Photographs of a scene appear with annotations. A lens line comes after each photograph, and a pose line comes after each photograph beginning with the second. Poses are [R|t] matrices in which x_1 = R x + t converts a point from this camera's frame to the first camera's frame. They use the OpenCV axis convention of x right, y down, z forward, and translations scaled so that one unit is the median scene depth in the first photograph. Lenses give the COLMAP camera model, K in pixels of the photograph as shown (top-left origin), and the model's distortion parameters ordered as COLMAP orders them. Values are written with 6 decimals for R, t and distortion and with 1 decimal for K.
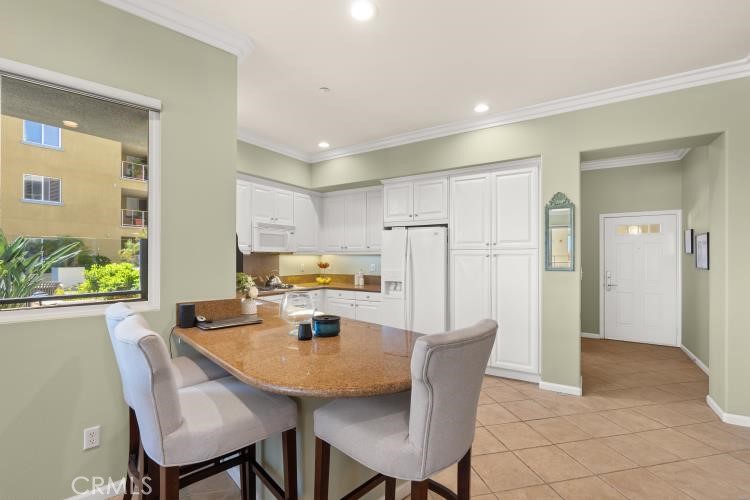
lens RADIAL K [[343.7, 0, 375.0], [0, 343.7, 250.0], [0, 0, 1]] dist [-0.003544, -0.000672]
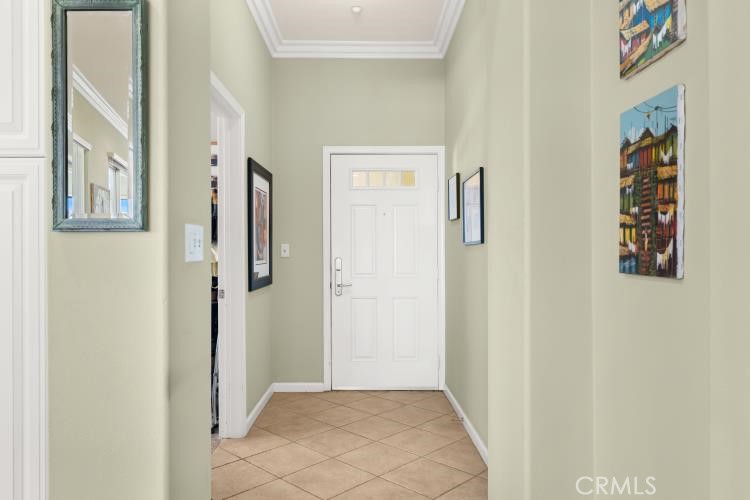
lens RADIAL K [[526.3, 0, 375.0], [0, 526.3, 250.0], [0, 0, 1]] dist [-0.001596, 0.001110]
pose [[0.832096, -0.010119, 0.554539, 0.349156], [0.007310, 0.999947, 0.007278, 0.053602], [-0.554583, -0.002002, 0.832126, 0.374922]]
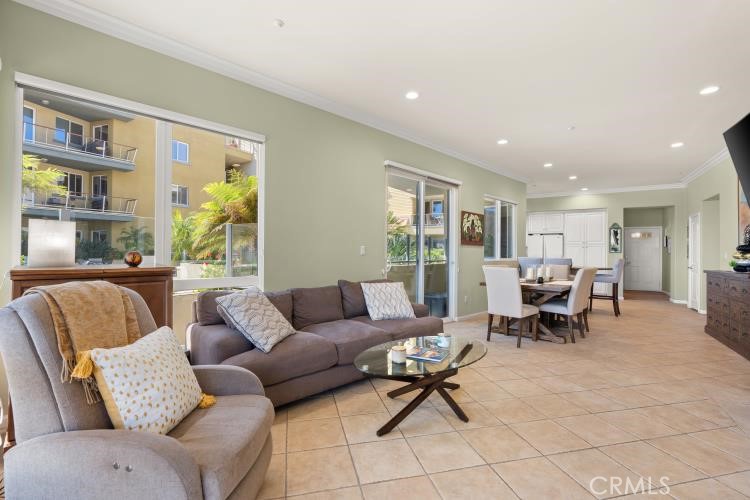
lens RADIAL K [[343.7, 0, 375.0], [0, 343.7, 250.0], [0, 0, 1]] dist [-0.003544, -0.000672]
pose [[0.999710, 0.004133, 0.023743, -1.023907], [-0.004312, 0.999963, 0.007509, 0.021799], [-0.023711, -0.007610, 0.999690, -1.186400]]
